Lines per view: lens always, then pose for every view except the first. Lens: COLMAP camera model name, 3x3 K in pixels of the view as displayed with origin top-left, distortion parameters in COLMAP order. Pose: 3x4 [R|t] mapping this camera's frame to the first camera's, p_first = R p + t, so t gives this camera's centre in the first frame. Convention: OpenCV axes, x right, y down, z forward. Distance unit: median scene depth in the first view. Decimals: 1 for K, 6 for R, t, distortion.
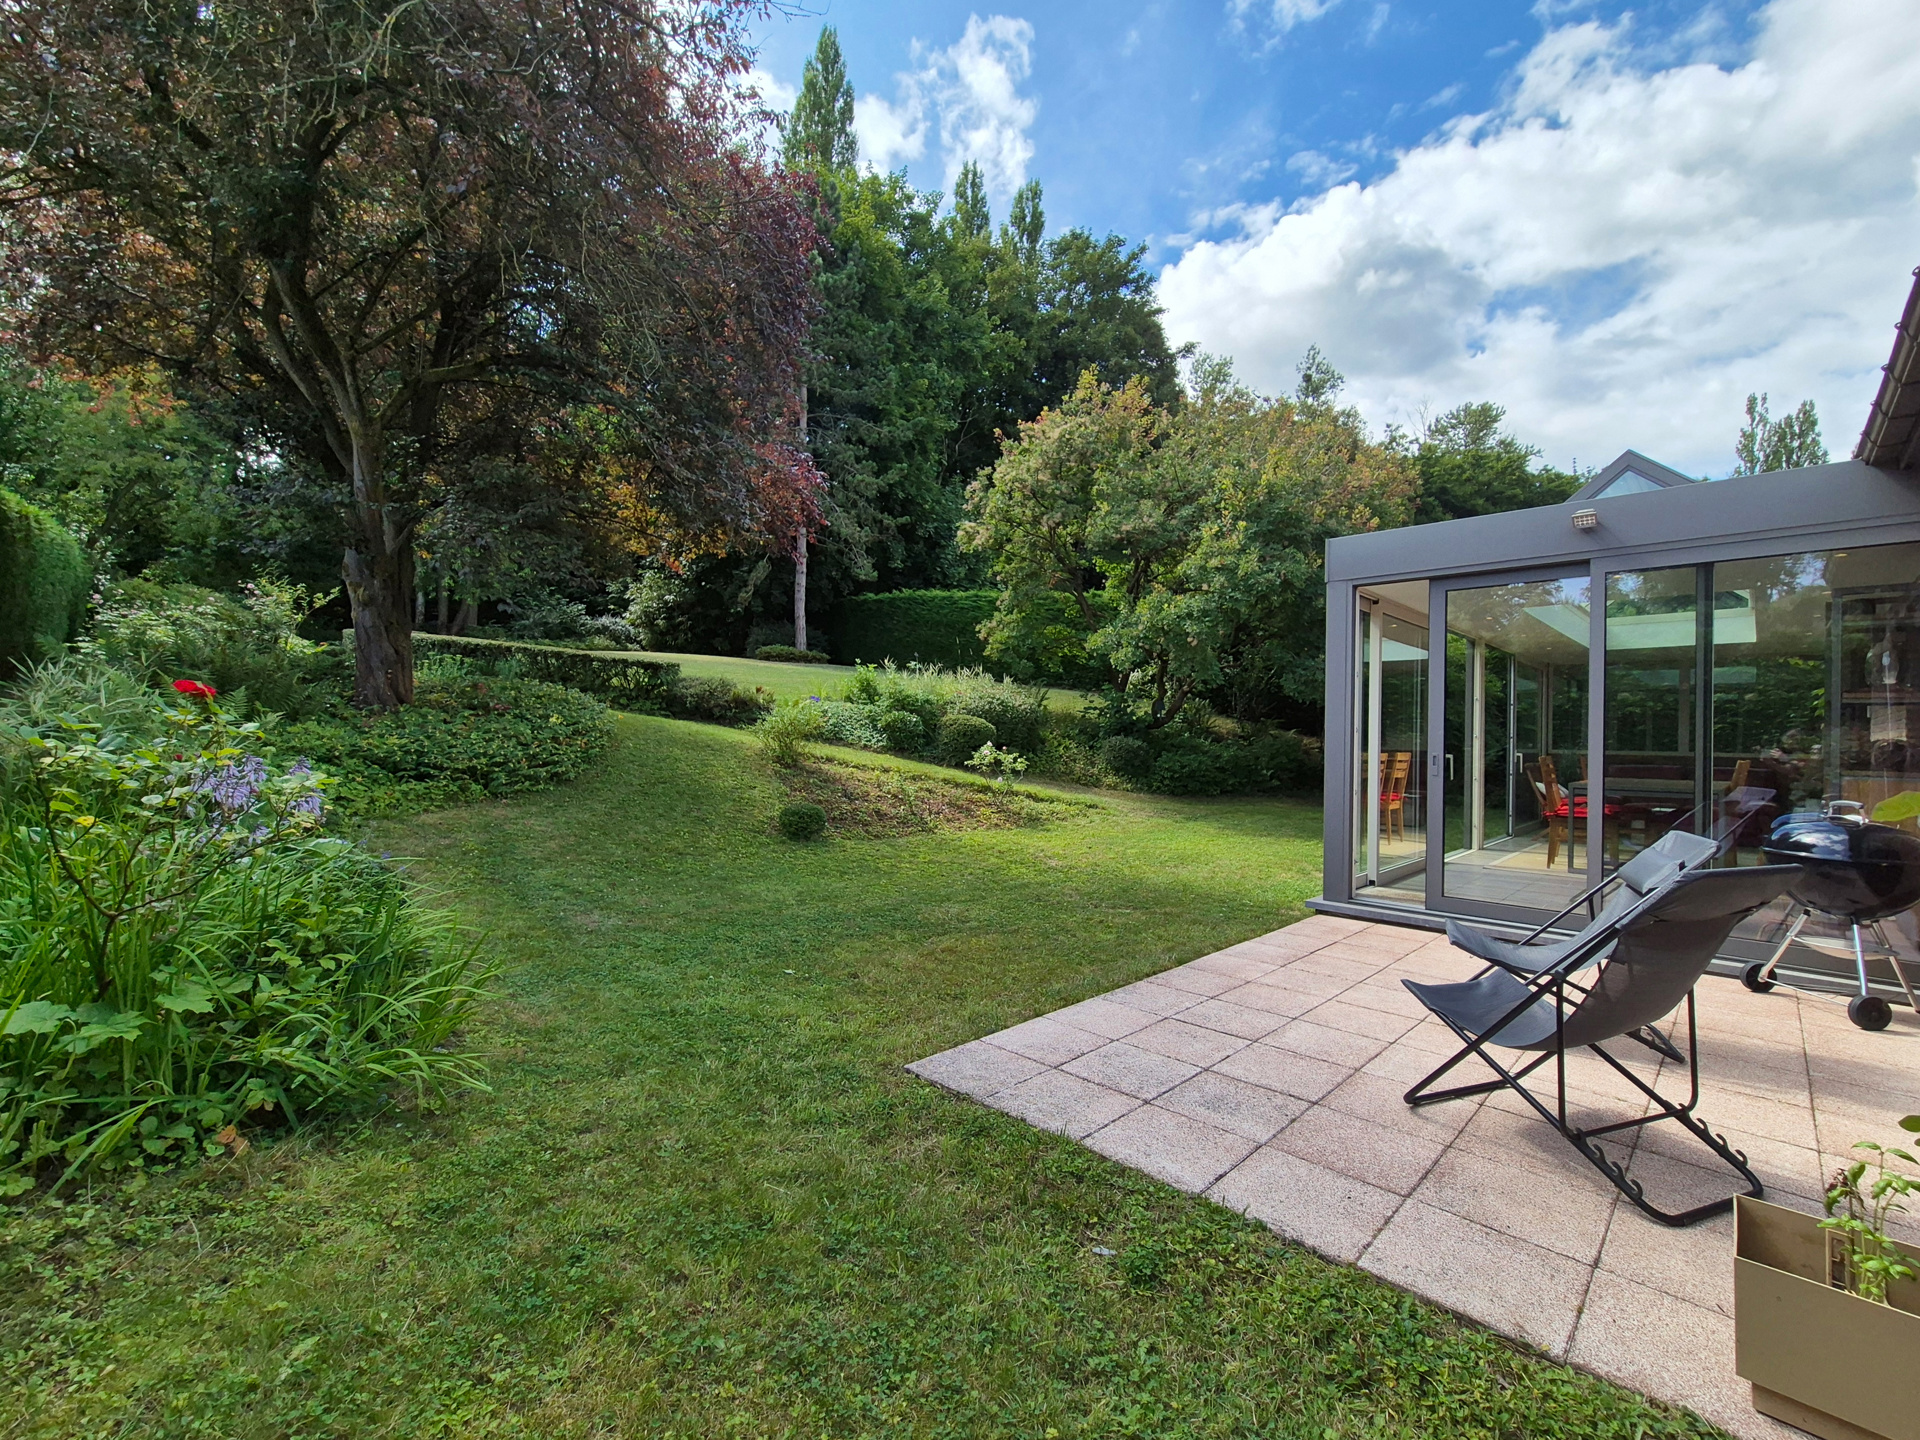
lens RADIAL K [[811.4, 0, 960.0], [0, 811.4, 720.0], [0, 0, 1]] dist [-0.001412, -0.000149]
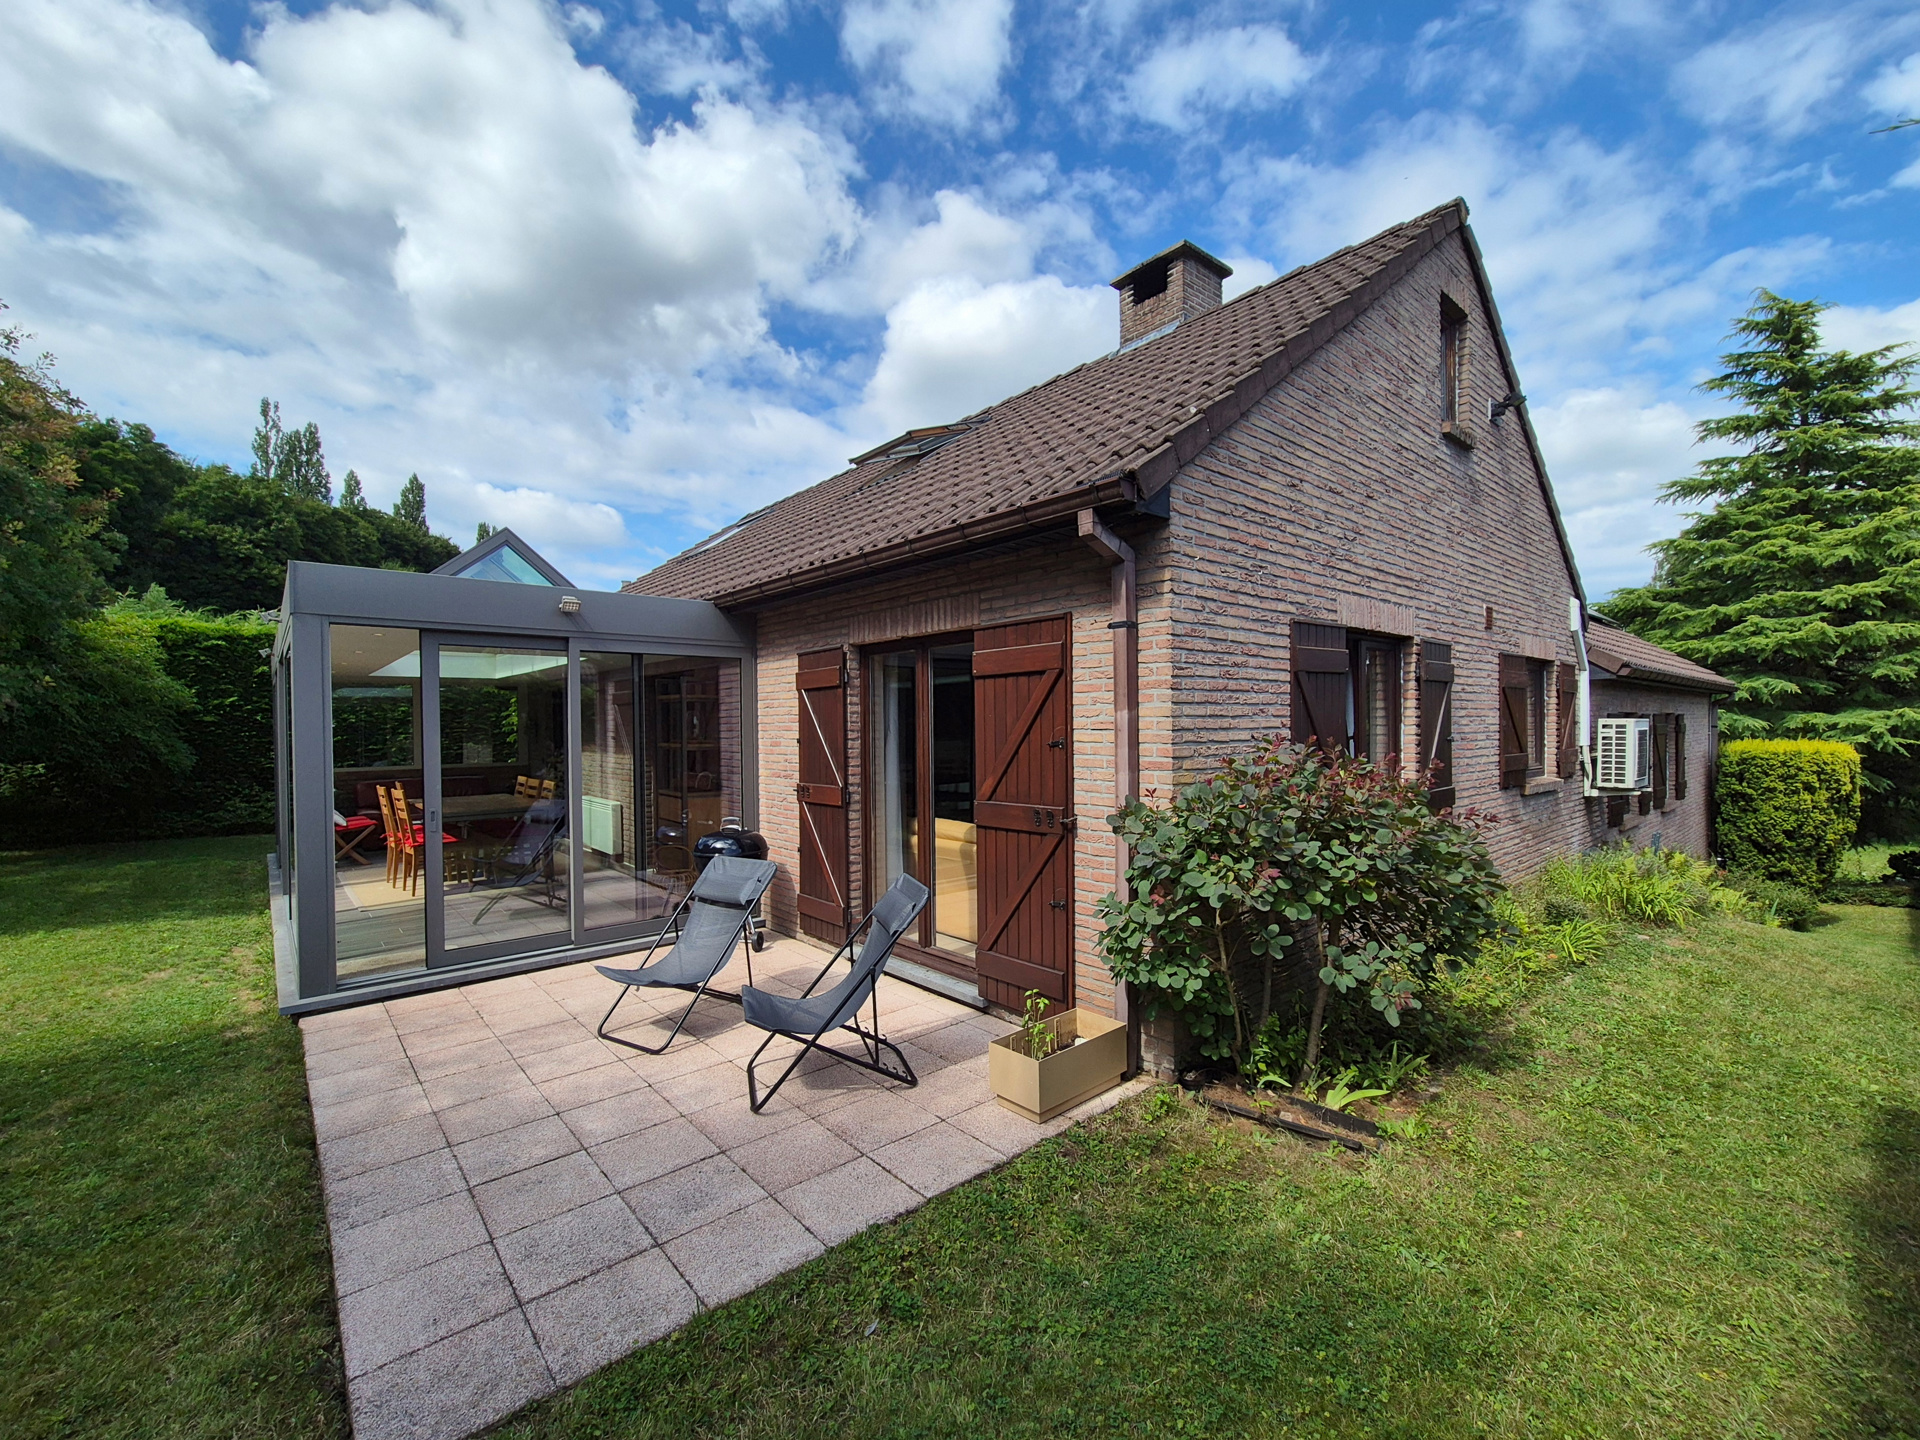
lens RADIAL K [[804.8, 0, 973.2], [0, 804.8, 731.5], [0, 0, 1]] dist [0.001347, 0.000622]
pose [[0.066800, -0.023324, 0.997494, -0.409766], [-0.009130, 0.999671, 0.023987, -0.099782], [-0.997725, -0.010710, 0.066565, 0.338652]]
